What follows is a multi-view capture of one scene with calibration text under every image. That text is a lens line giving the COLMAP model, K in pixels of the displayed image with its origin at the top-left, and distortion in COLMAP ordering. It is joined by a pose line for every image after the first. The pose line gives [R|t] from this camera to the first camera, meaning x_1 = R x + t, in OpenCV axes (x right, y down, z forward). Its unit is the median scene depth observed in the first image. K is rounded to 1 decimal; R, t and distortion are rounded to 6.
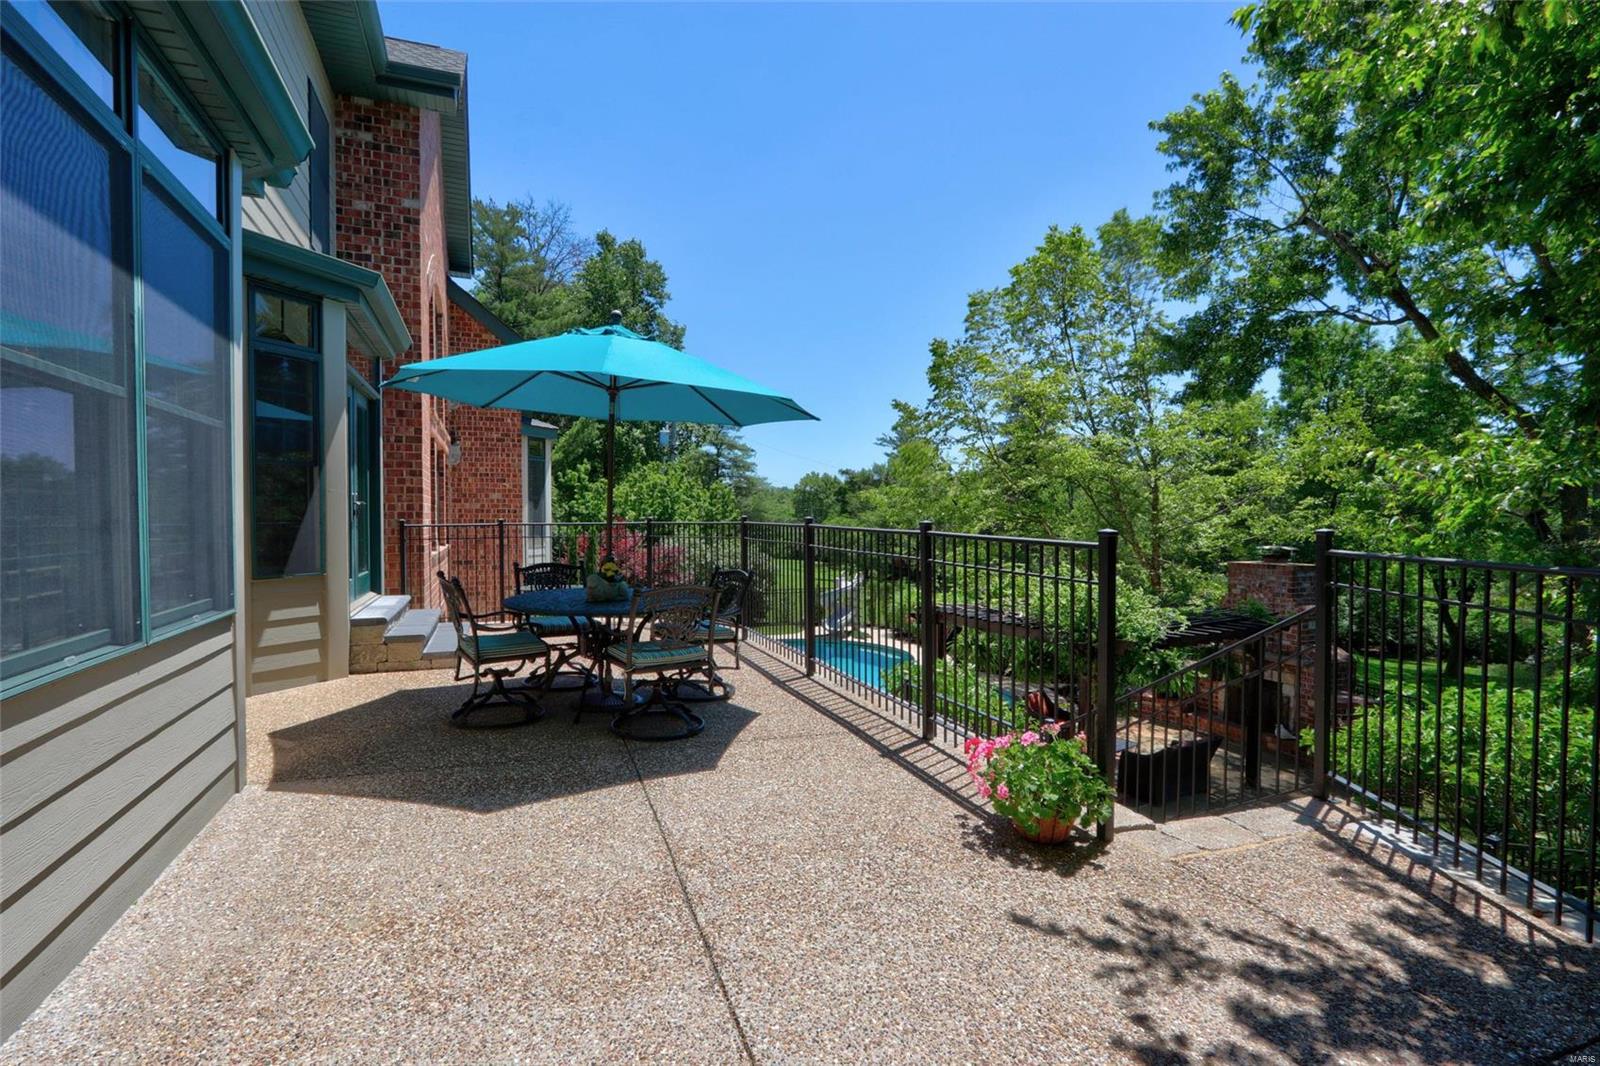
lens RADIAL K [[747.5, 0, 795.8], [0, 747.5, 538.6], [0, 0, 1]] dist [-0.020030, 0.003663]
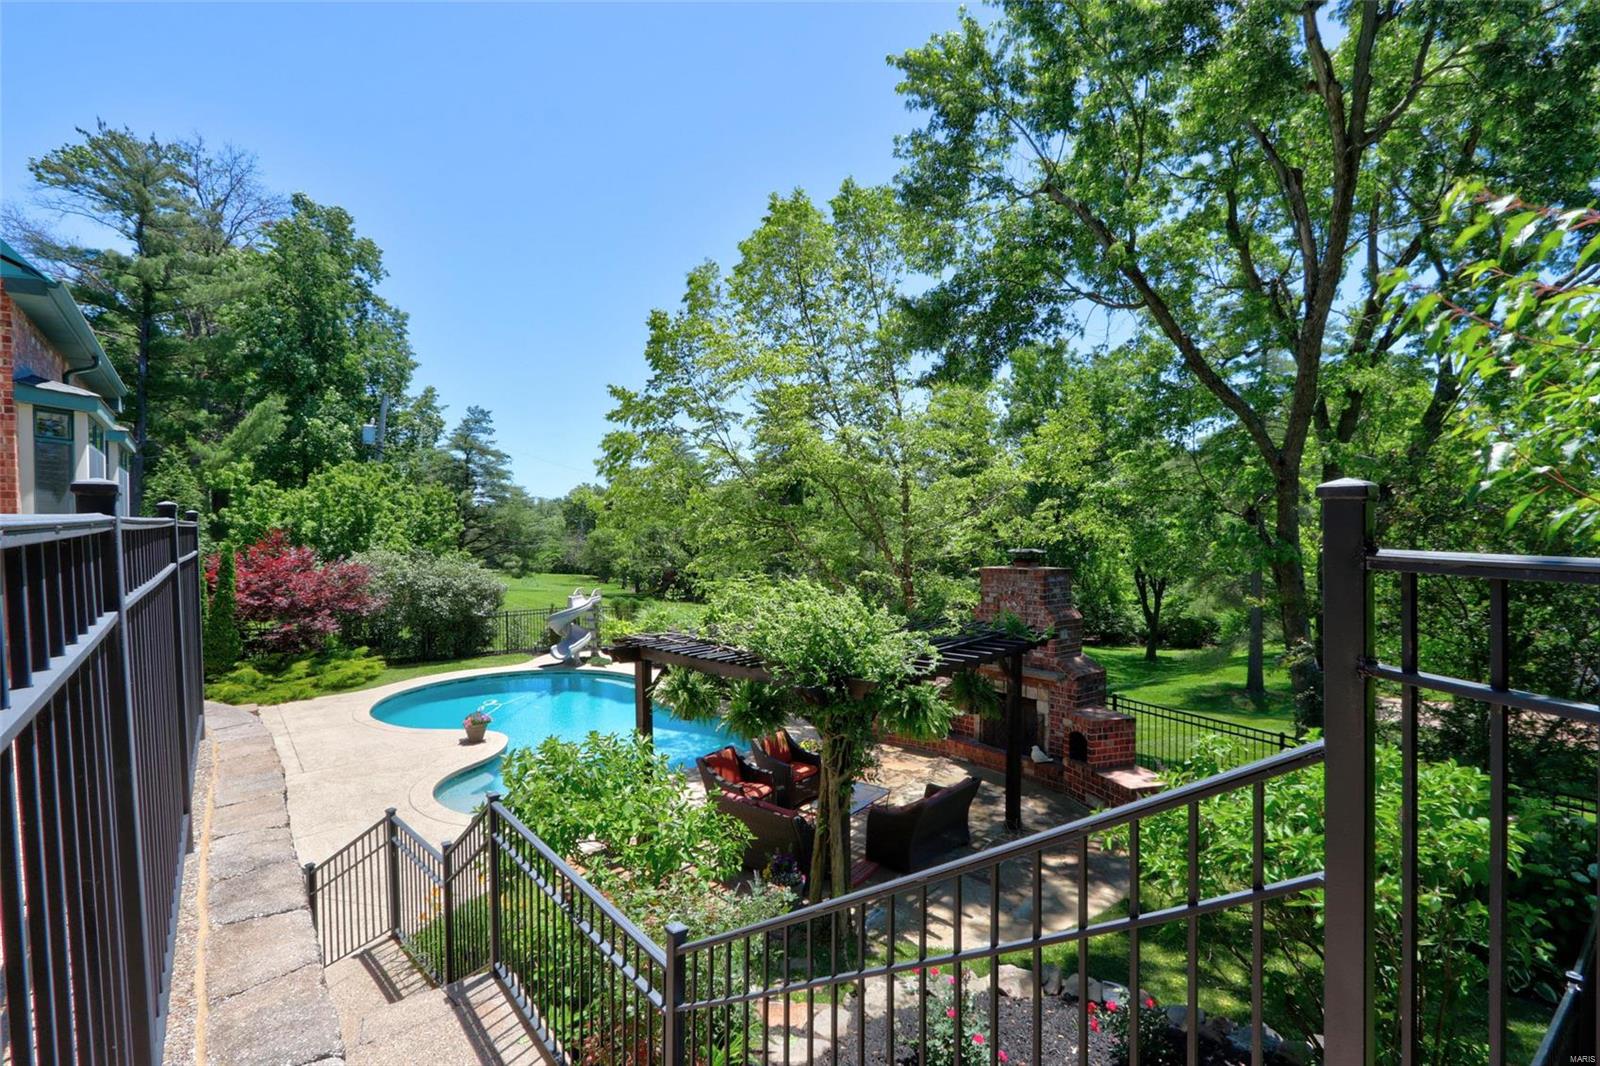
lens RADIAL K [[747.5, 0, 784.4], [0, 747.5, 527.3], [0, 0, 1]] dist [-0.020030, 0.003663]
pose [[0.960750, -0.011546, 0.277175, 0.083200], [0.019611, 0.999461, -0.026345, 0.001155], [-0.276721, 0.030746, 0.960458, 0.155618]]
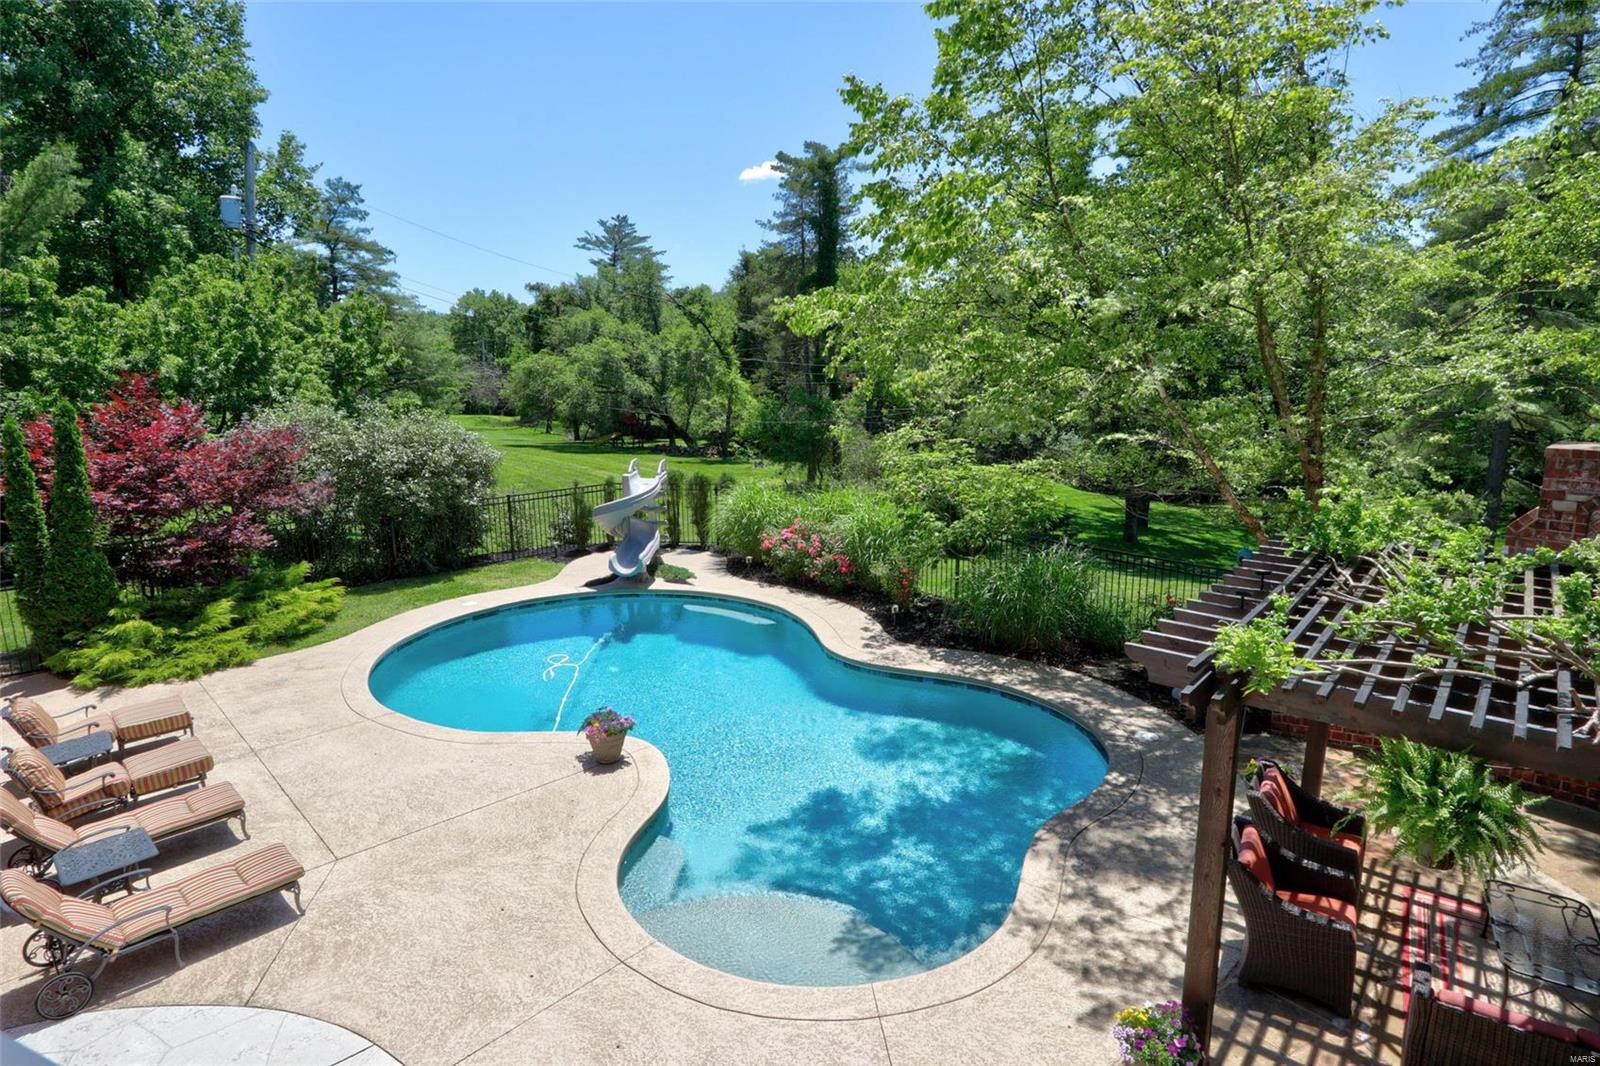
lens RADIAL K [[931.4, 0, 801.0], [0, 931.4, 547.9], [0, 0, 1]] dist [-0.006214, -0.002598]
pose [[0.938514, -0.086701, 0.334177, -0.079729], [0.025150, 0.982551, 0.184286, -0.025761], [-0.344324, -0.164551, 0.924318, 0.464840]]
